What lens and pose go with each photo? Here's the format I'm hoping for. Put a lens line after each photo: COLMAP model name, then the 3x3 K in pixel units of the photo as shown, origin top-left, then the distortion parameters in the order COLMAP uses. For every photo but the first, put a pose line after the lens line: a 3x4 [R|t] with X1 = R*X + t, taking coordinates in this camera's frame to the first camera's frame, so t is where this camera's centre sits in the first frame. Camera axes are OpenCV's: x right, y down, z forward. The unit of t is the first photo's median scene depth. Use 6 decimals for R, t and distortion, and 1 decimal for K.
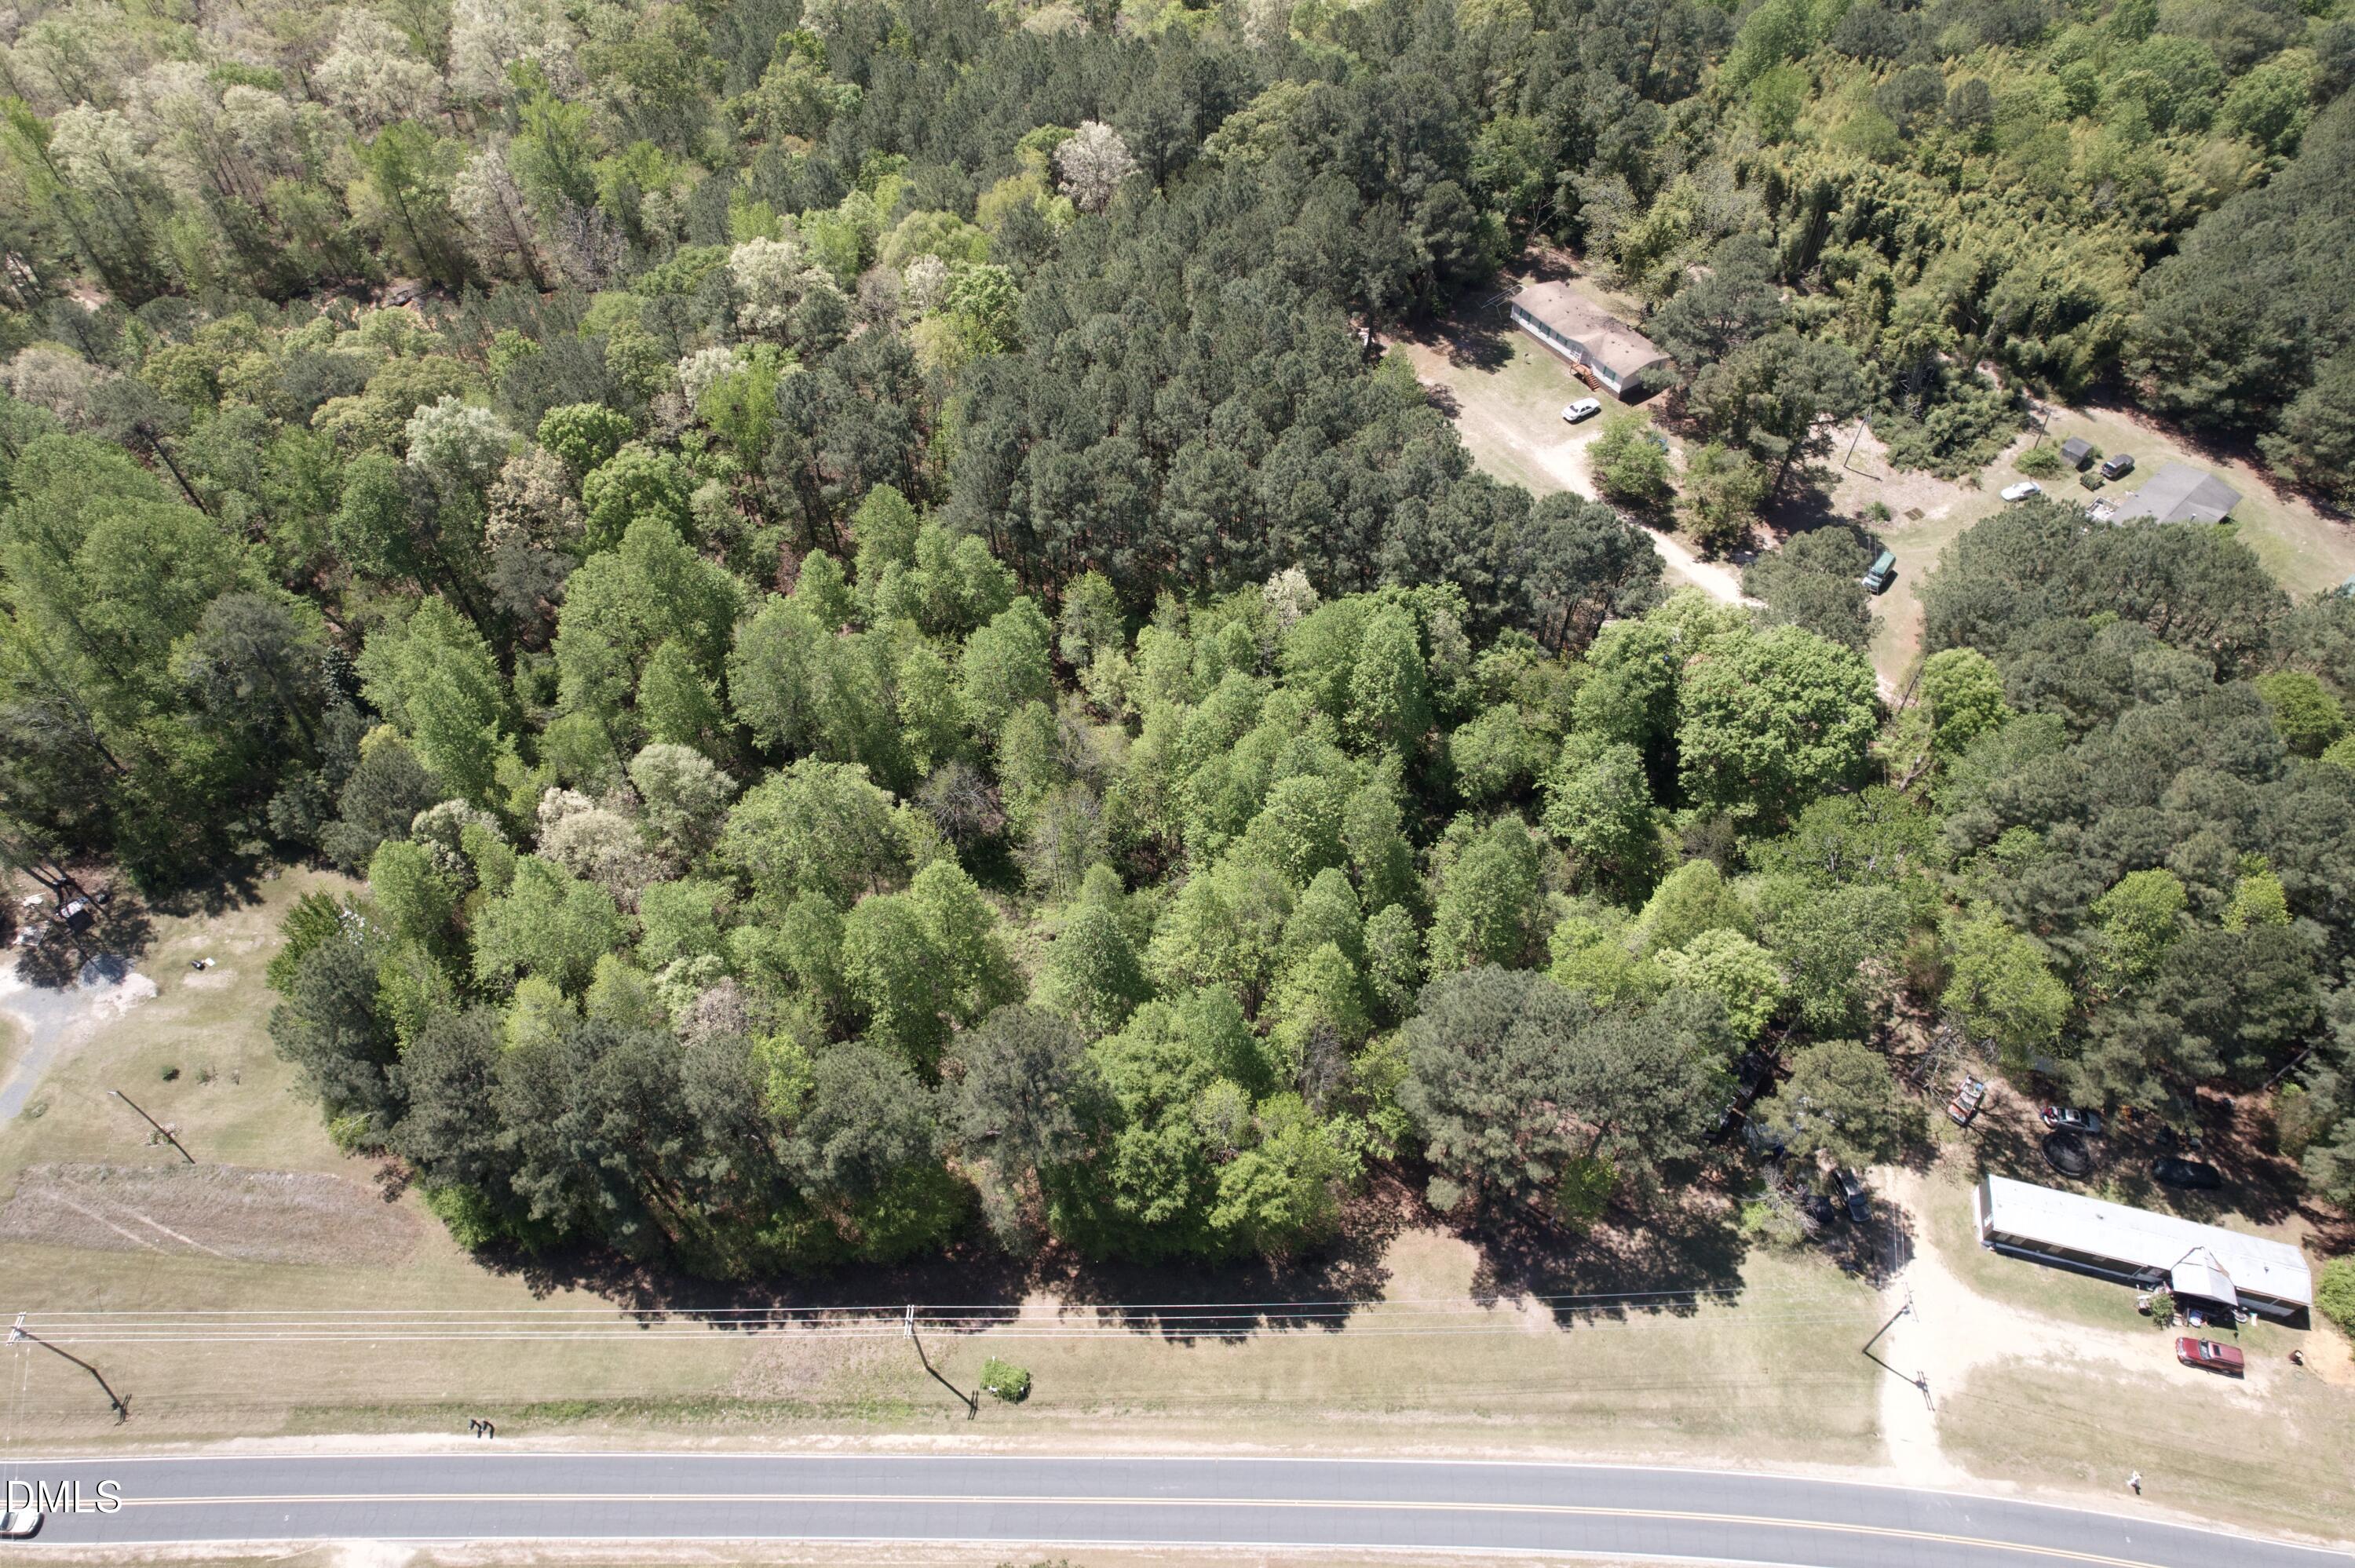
lens RADIAL K [[1512.7, 0, 1178.5], [0, 1512.7, 775.4], [0, 0, 1]] dist [-0.080981, 0.071929]
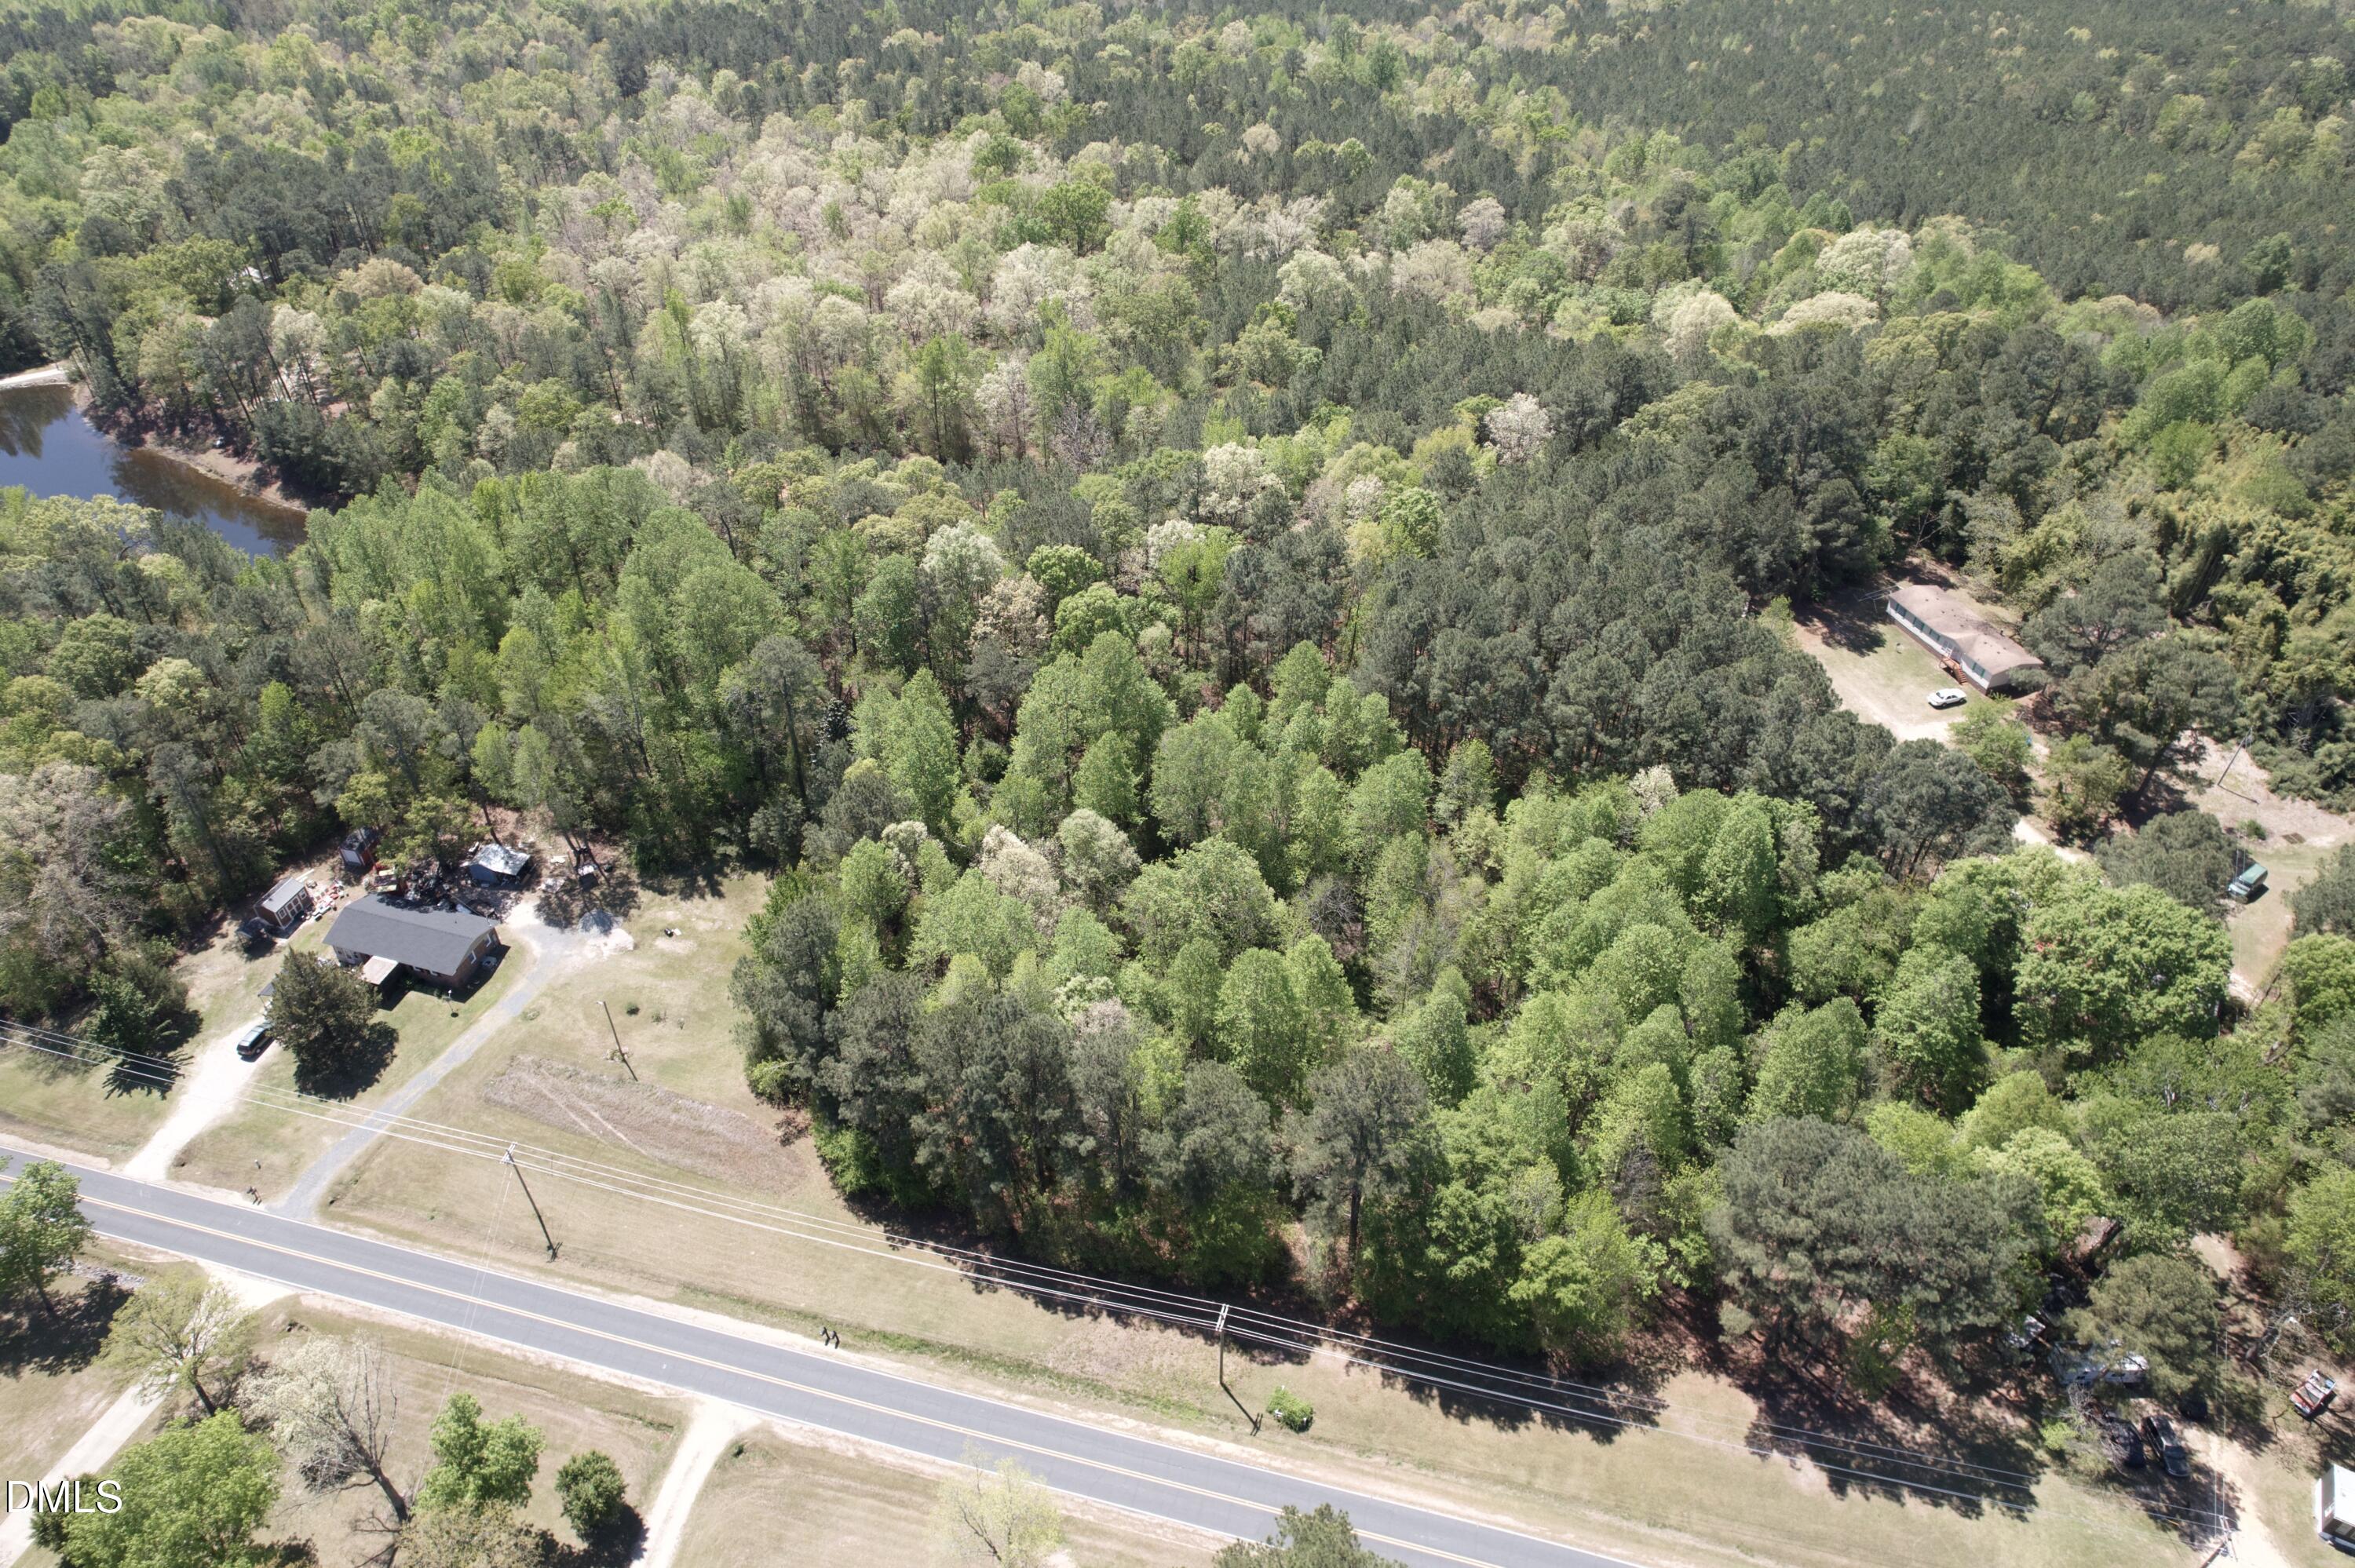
lens RADIAL K [[1512.7, 0, 1173.6], [0, 1512.7, 778.3], [0, 0, 1]] dist [-0.080981, 0.071929]
pose [[0.964026, 0.162537, -0.210322, -0.039409], [-0.201497, 0.962913, -0.179438, 0.158584], [0.173357, 0.215362, 0.961024, -0.131576]]
